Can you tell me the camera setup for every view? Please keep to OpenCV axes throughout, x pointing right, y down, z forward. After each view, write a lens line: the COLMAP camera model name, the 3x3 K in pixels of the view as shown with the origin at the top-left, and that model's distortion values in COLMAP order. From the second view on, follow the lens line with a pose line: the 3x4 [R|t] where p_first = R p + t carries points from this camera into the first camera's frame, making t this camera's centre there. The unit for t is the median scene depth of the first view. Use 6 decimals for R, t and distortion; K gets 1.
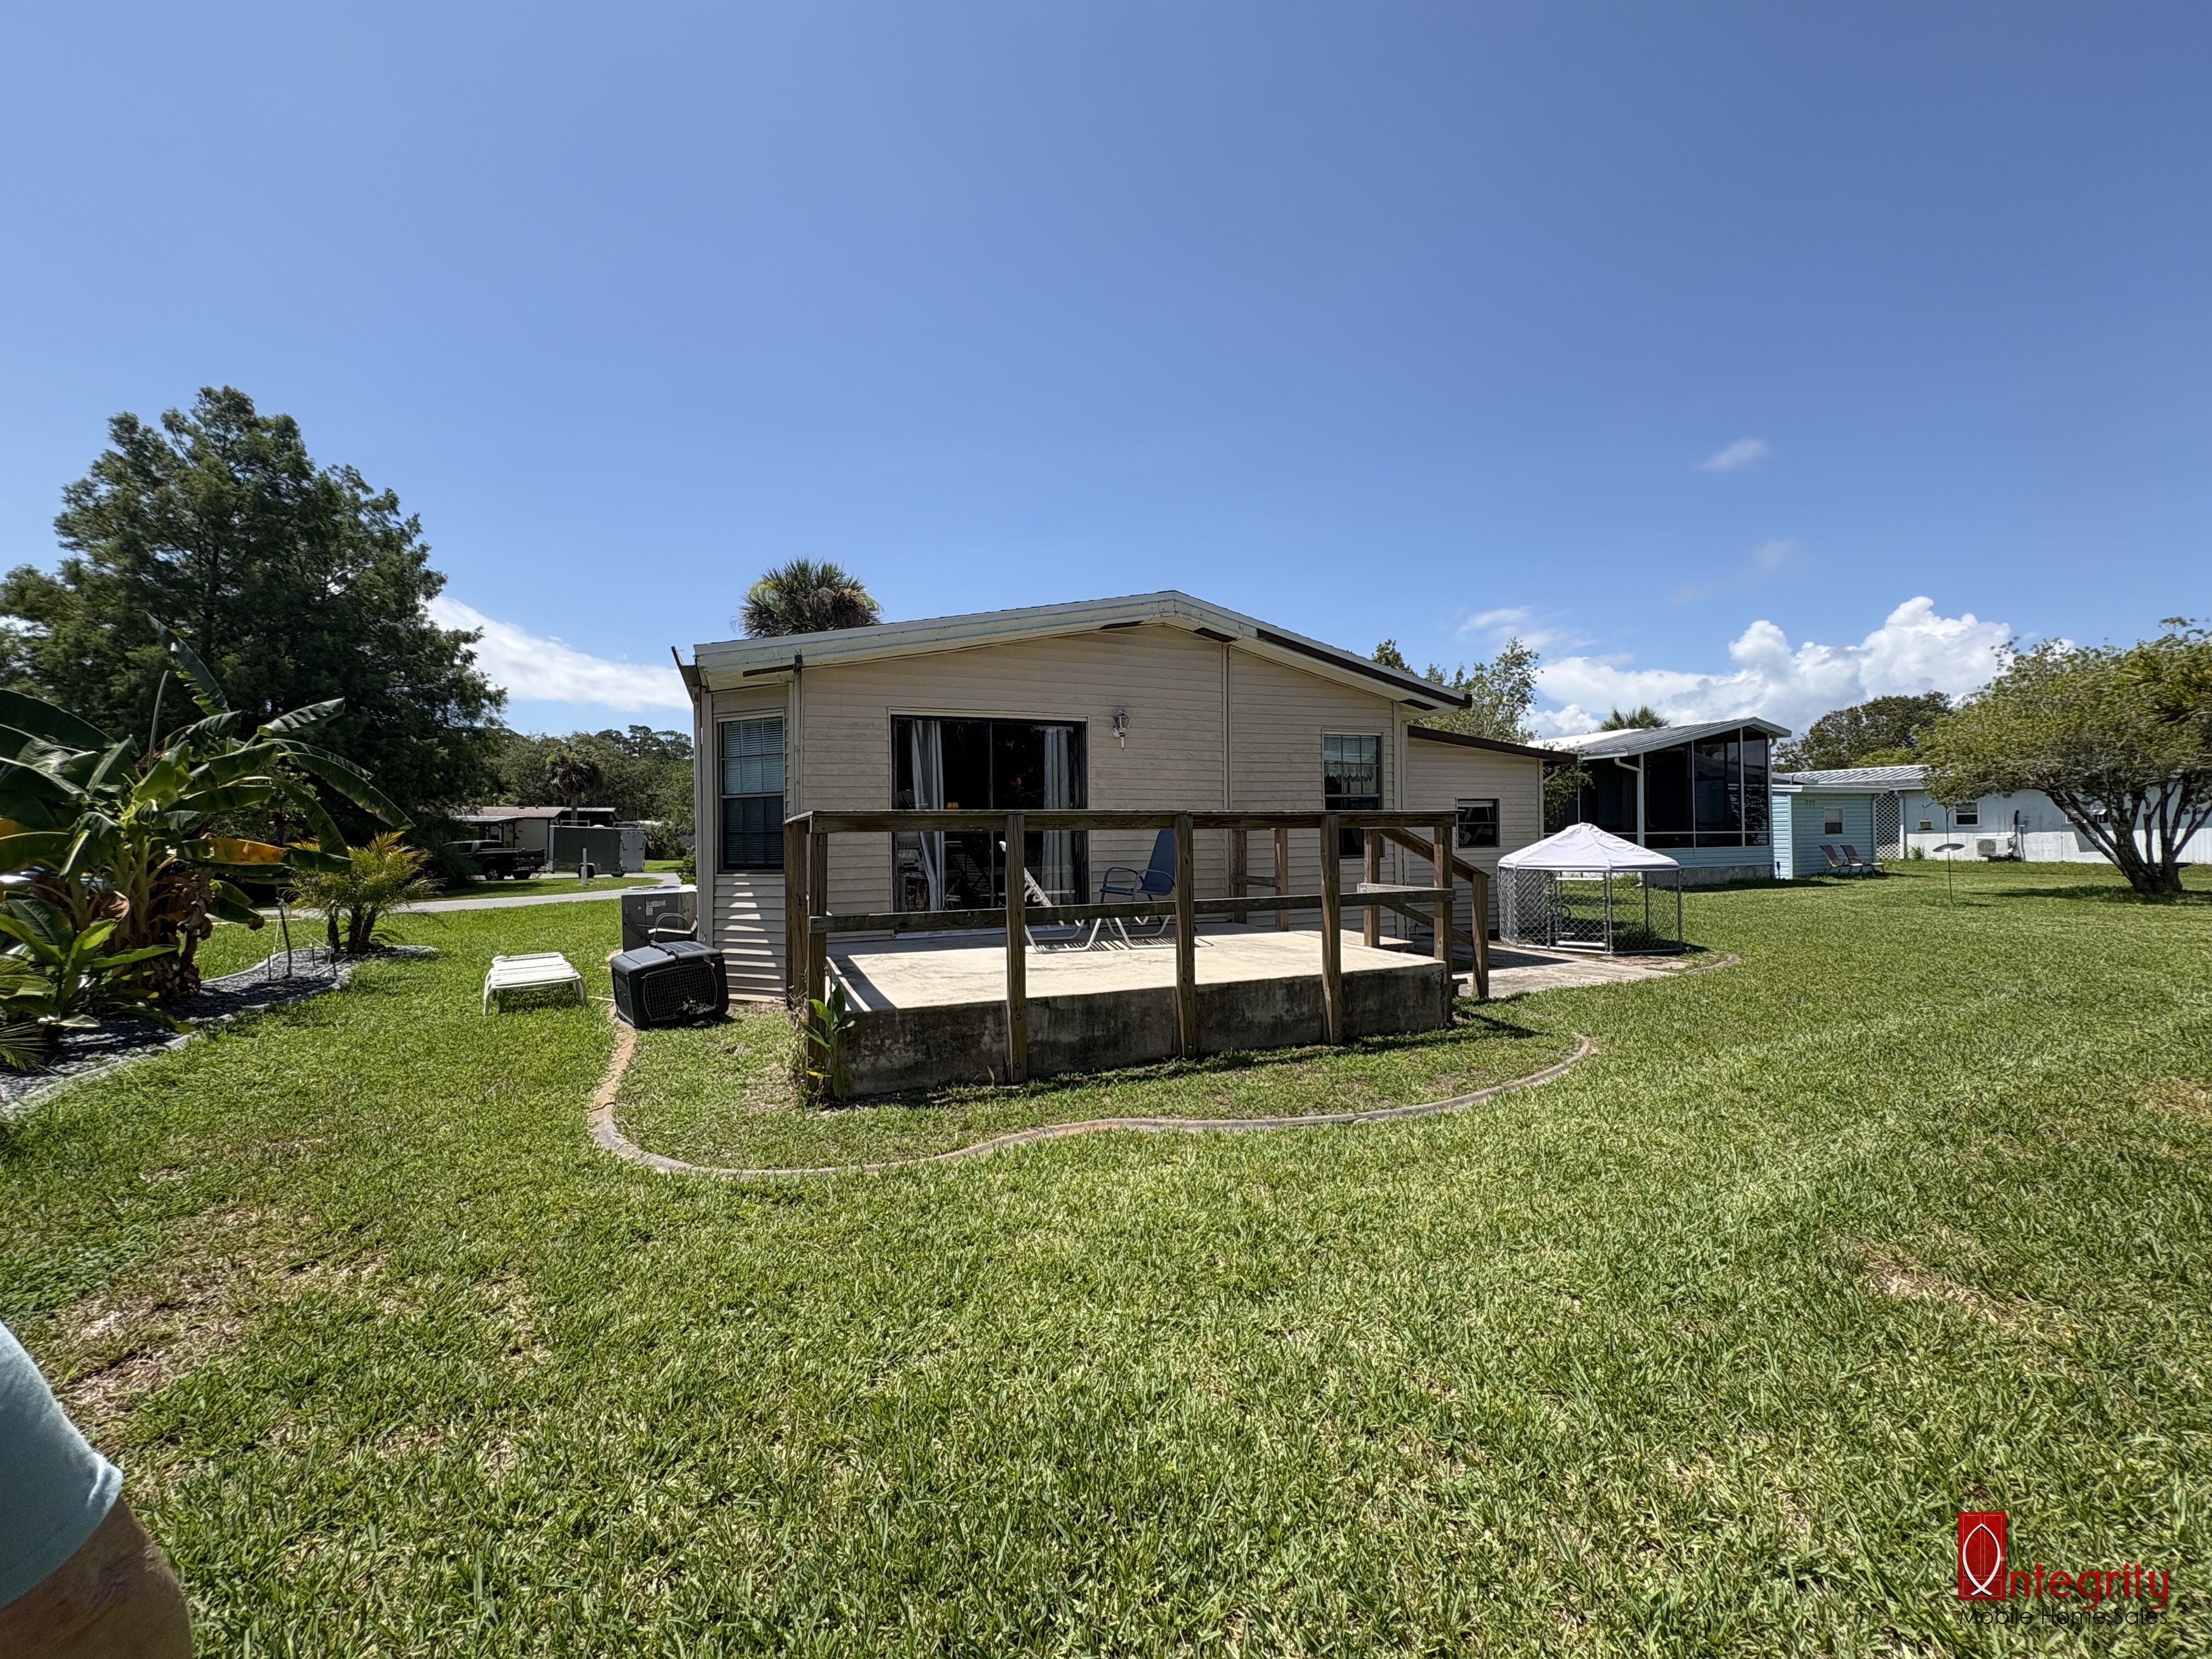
lens RADIAL K [[892.2, 0, 1110.9], [0, 892.2, 833.2], [0, 0, 1]] dist [-0.001540, 0.000352]
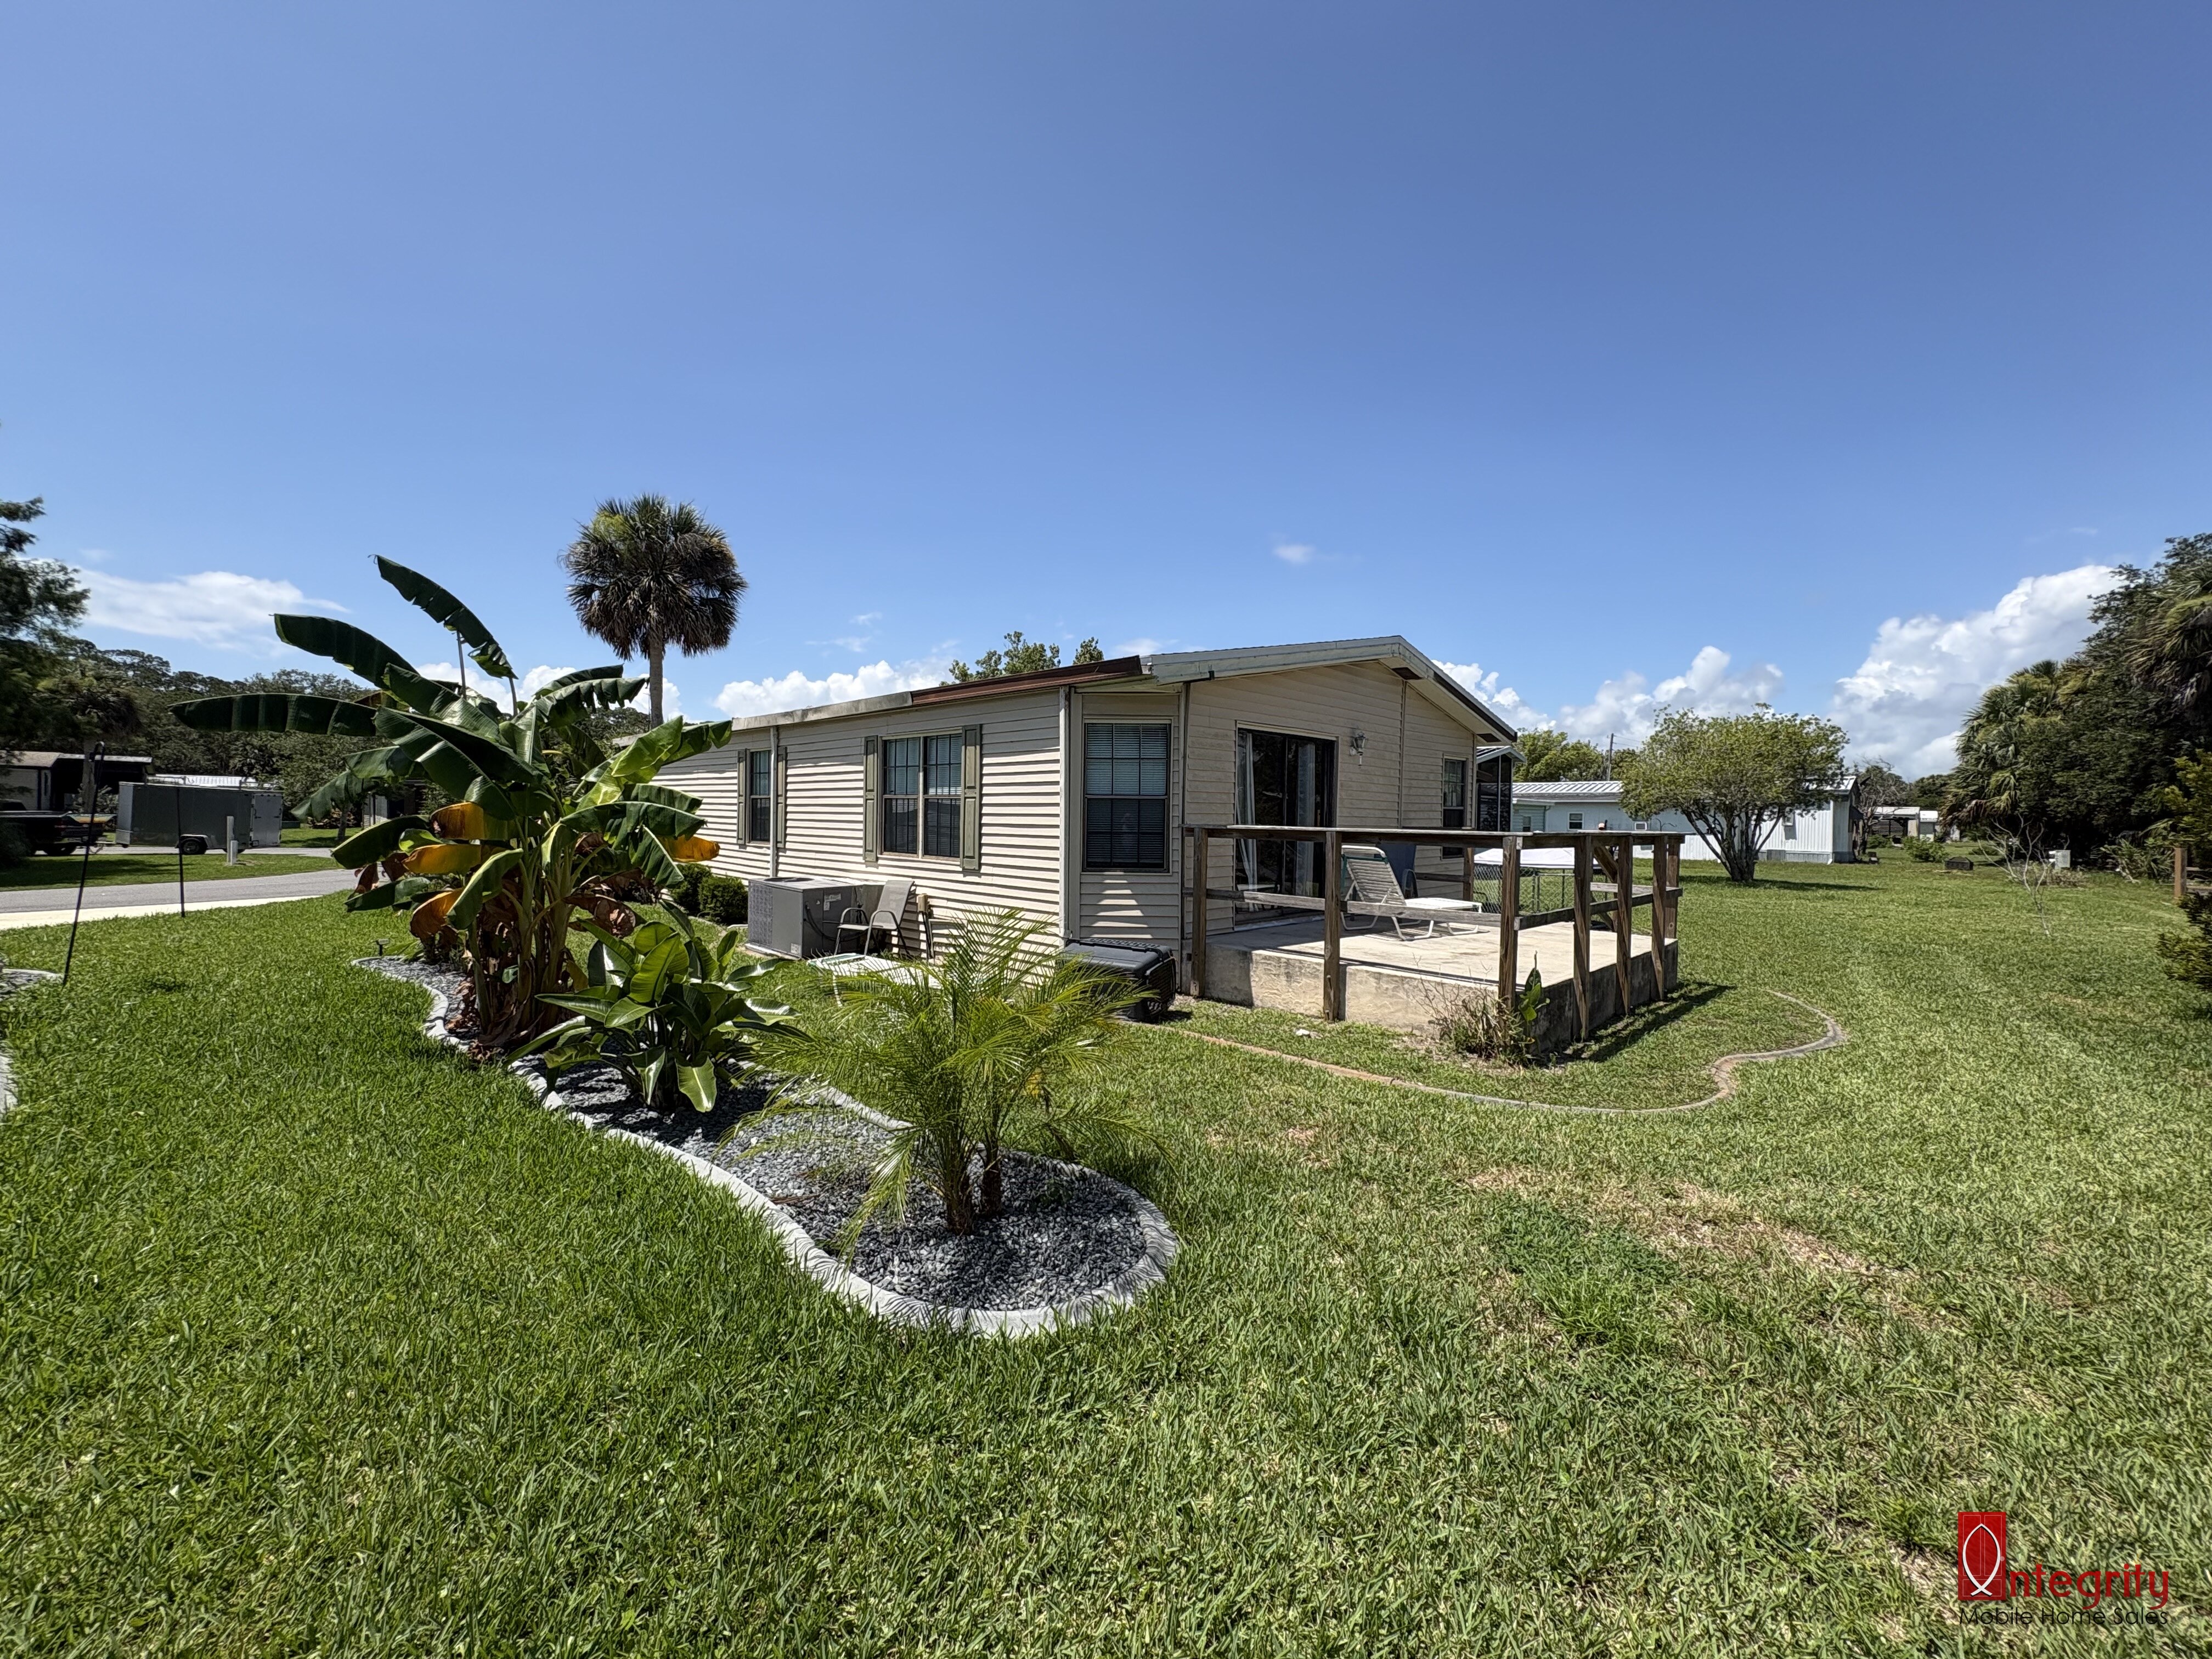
lens RADIAL K [[892.2, 0, 1110.9], [0, 892.2, 833.2], [0, 0, 1]] dist [-0.001540, 0.000352]
pose [[0.920556, 0.020161, 0.390090, -0.430569], [-0.029620, 0.999395, 0.018245, -0.009665], [-0.389486, -0.028350, 0.920596, 0.024440]]
